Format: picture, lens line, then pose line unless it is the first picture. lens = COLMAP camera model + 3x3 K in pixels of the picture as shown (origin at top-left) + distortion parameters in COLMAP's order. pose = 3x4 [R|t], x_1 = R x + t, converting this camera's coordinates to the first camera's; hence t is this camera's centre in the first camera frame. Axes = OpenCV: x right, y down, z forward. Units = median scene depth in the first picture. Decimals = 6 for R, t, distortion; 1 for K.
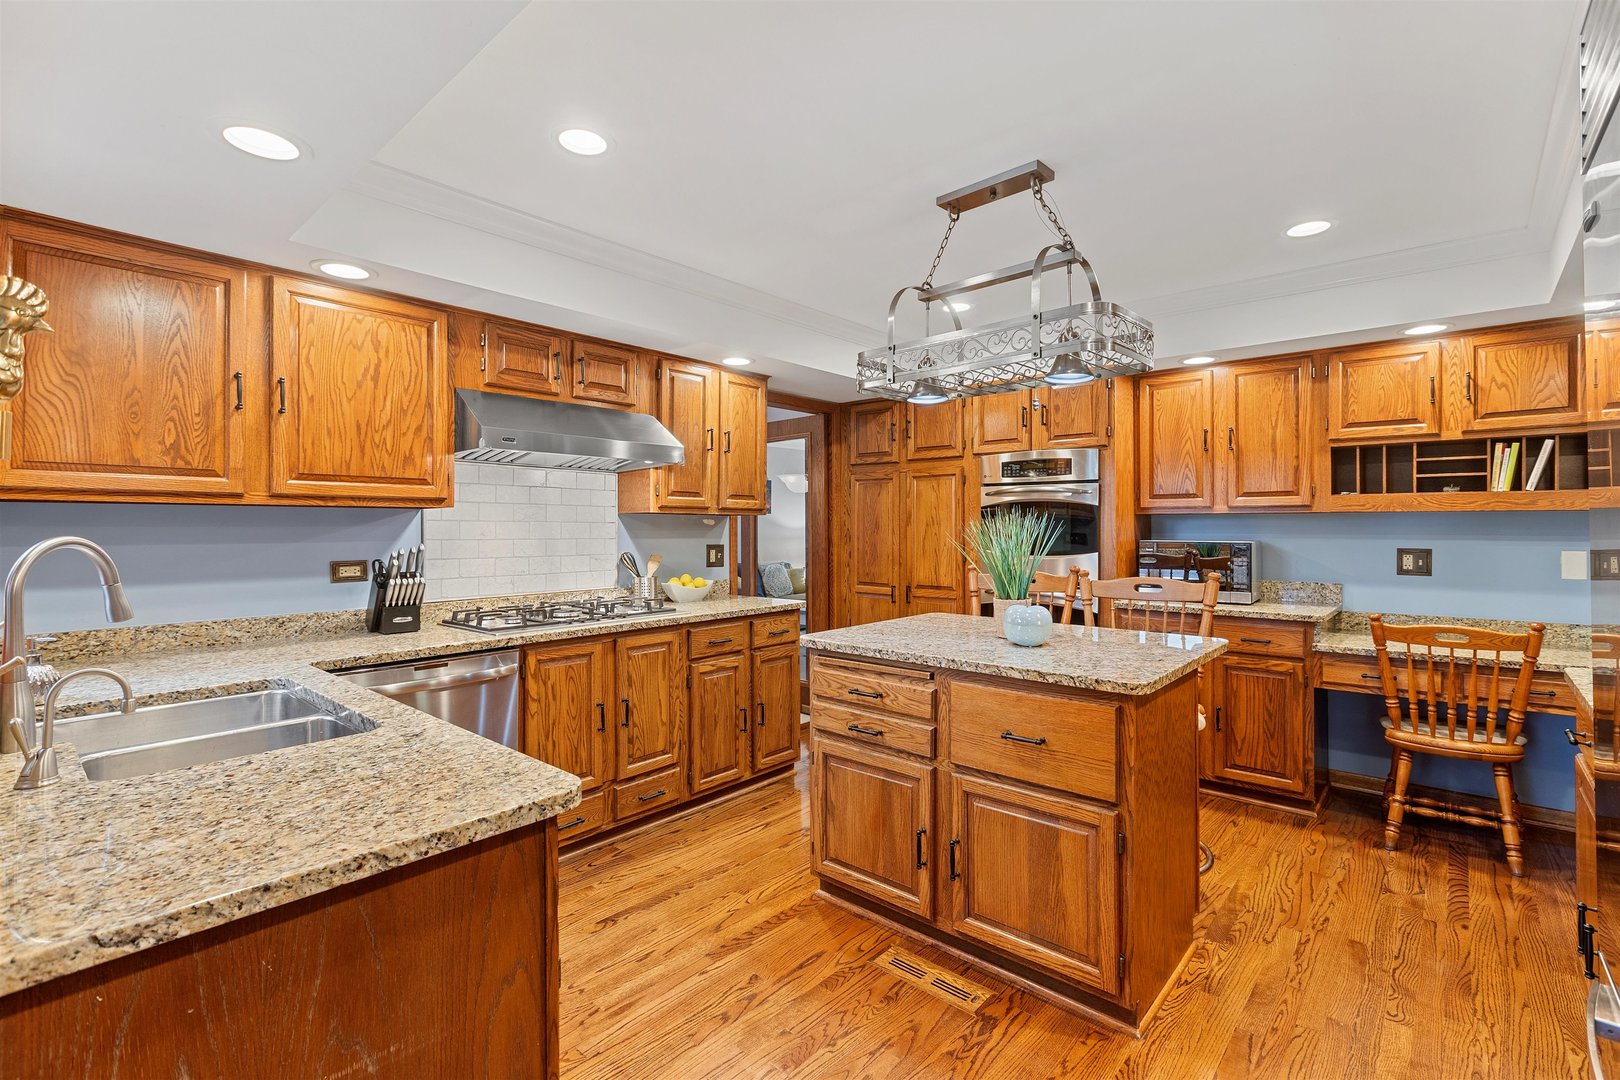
lens RADIAL K [[721.2, 0, 807.7], [0, 721.2, 504.2], [0, 0, 1]] dist [0.003133, 0.000489]
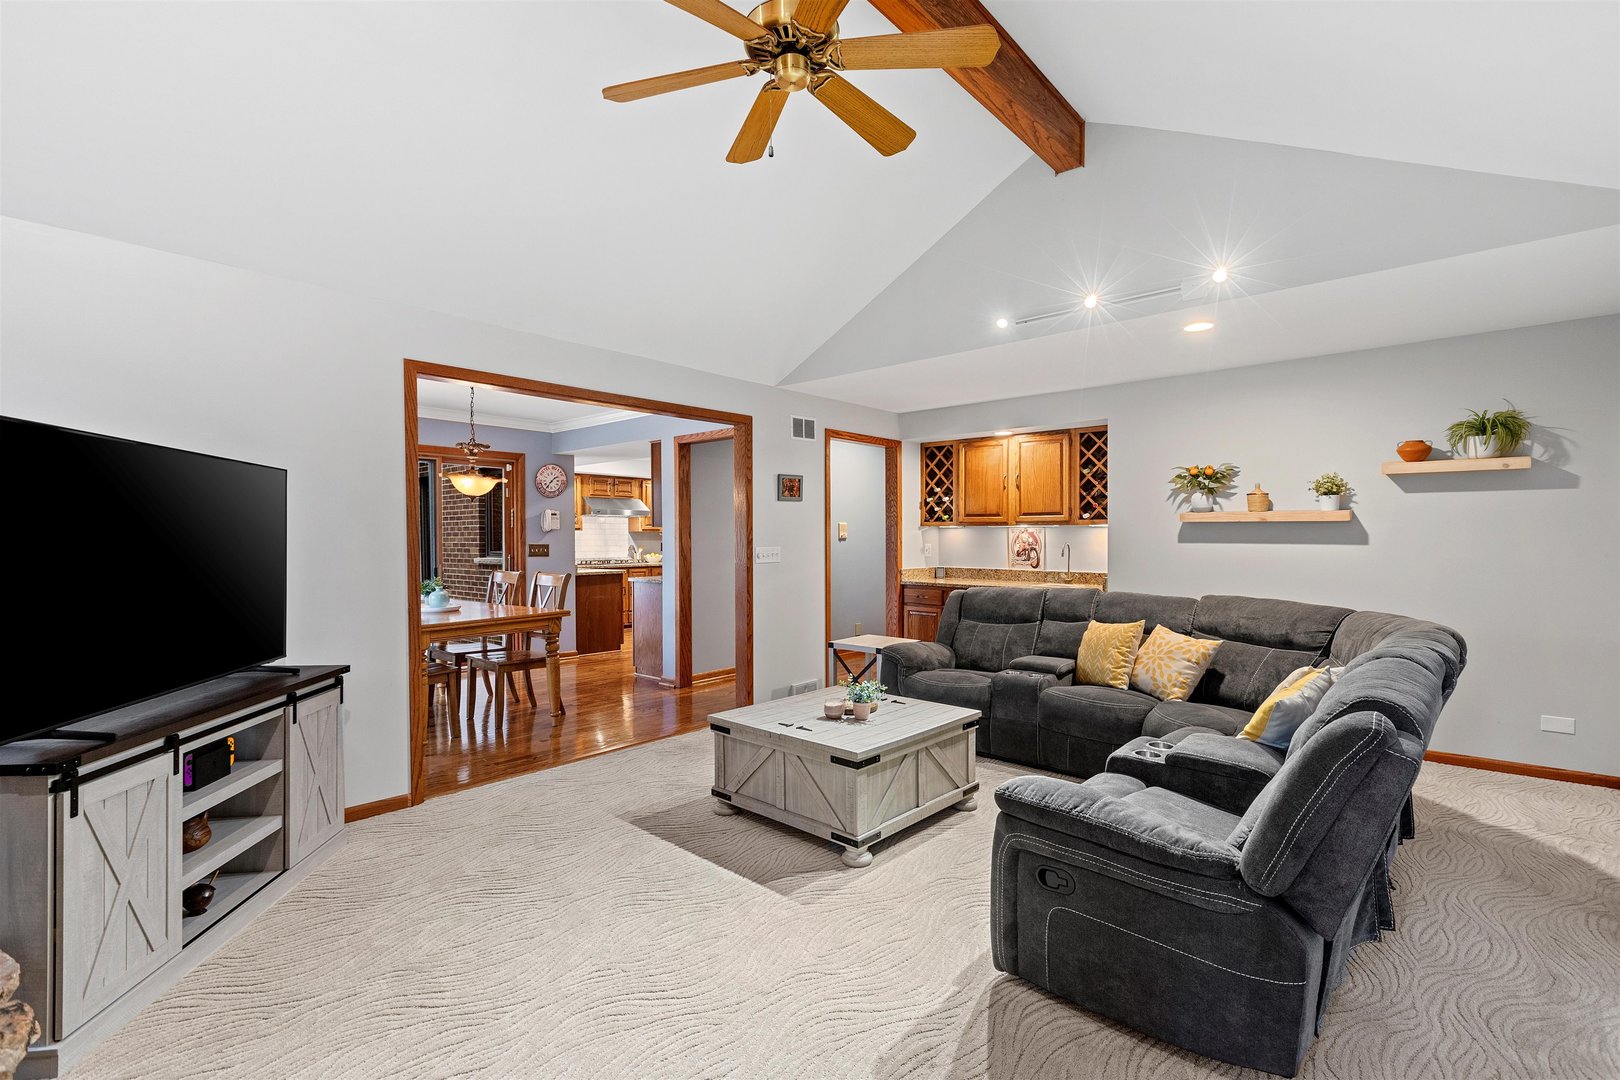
lens RADIAL K [[721.2, 0, 821.9], [0, 721.2, 548.9], [0, 0, 1]] dist [0.003133, 0.000489]
pose [[0.999891, 0.002386, 0.014584, 0.529783], [-0.002953, 0.999234, 0.039025, -0.038650], [-0.014480, -0.039064, 0.999132, -2.142992]]
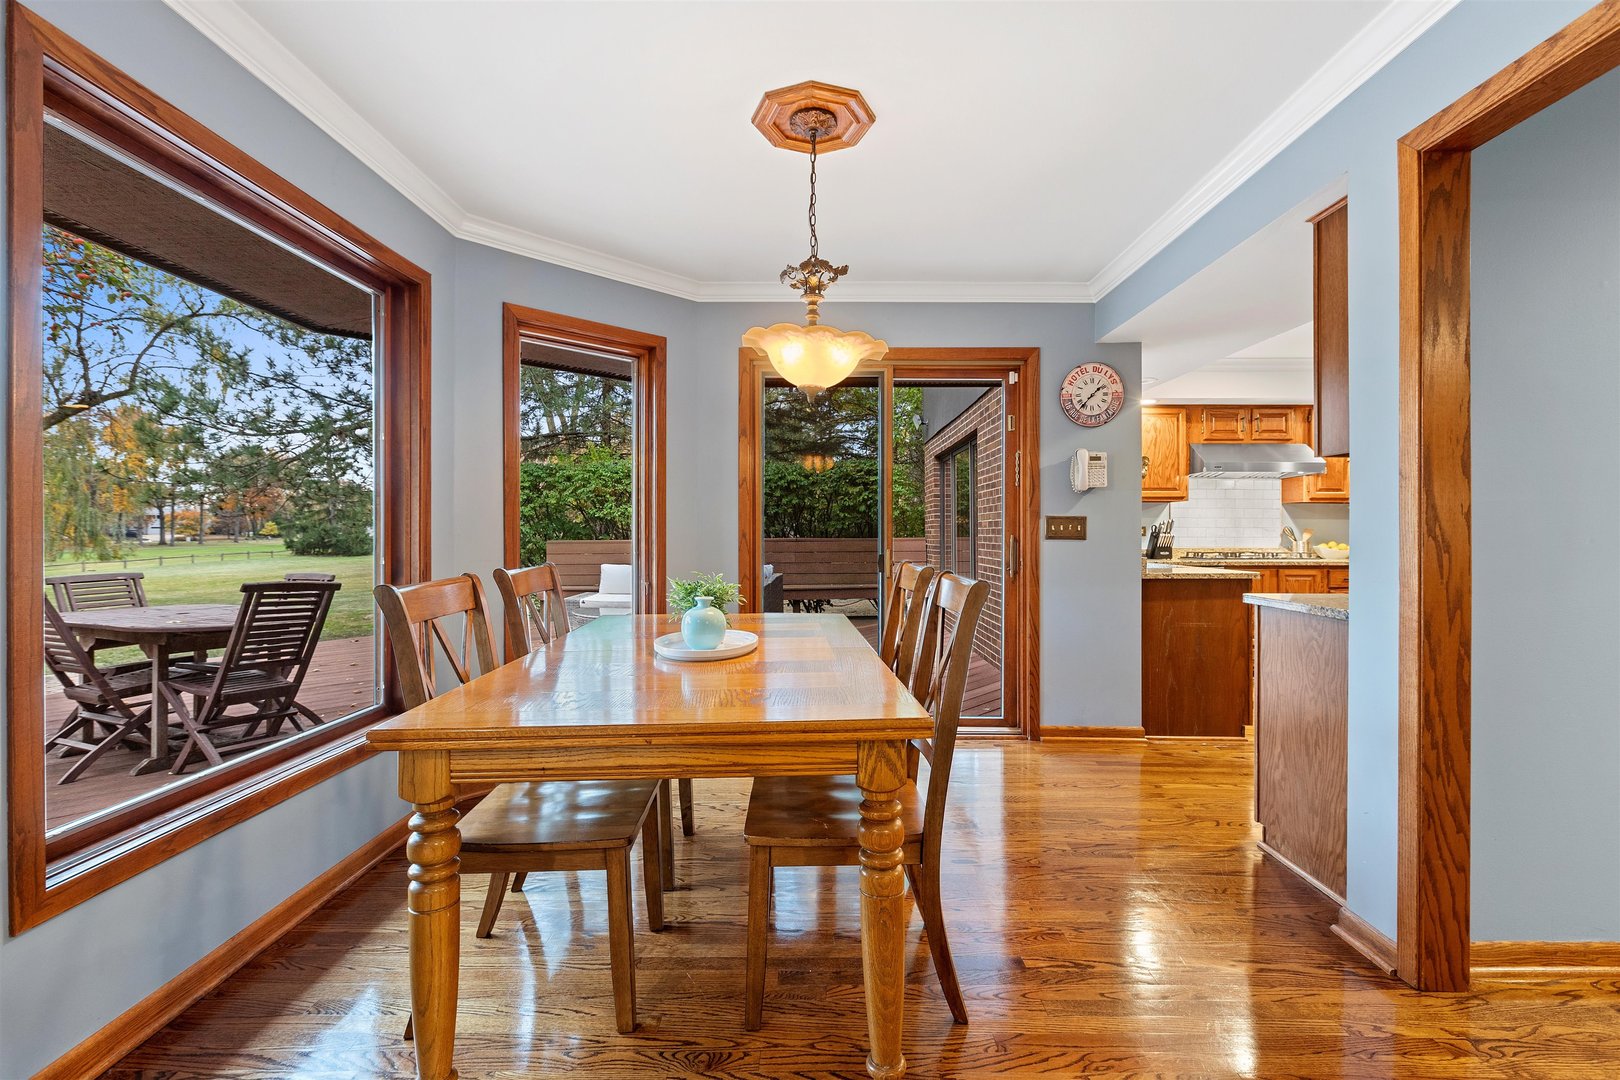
lens RADIAL K [[721.2, 0, 812.8], [0, 721.2, 534.7], [0, 0, 1]] dist [0.003133, 0.000489]
pose [[0.660730, 0.007182, -0.750590, 0.302079], [0.016080, 0.999589, 0.023719, 0.030446], [0.750452, -0.027742, 0.660343, -1.008322]]
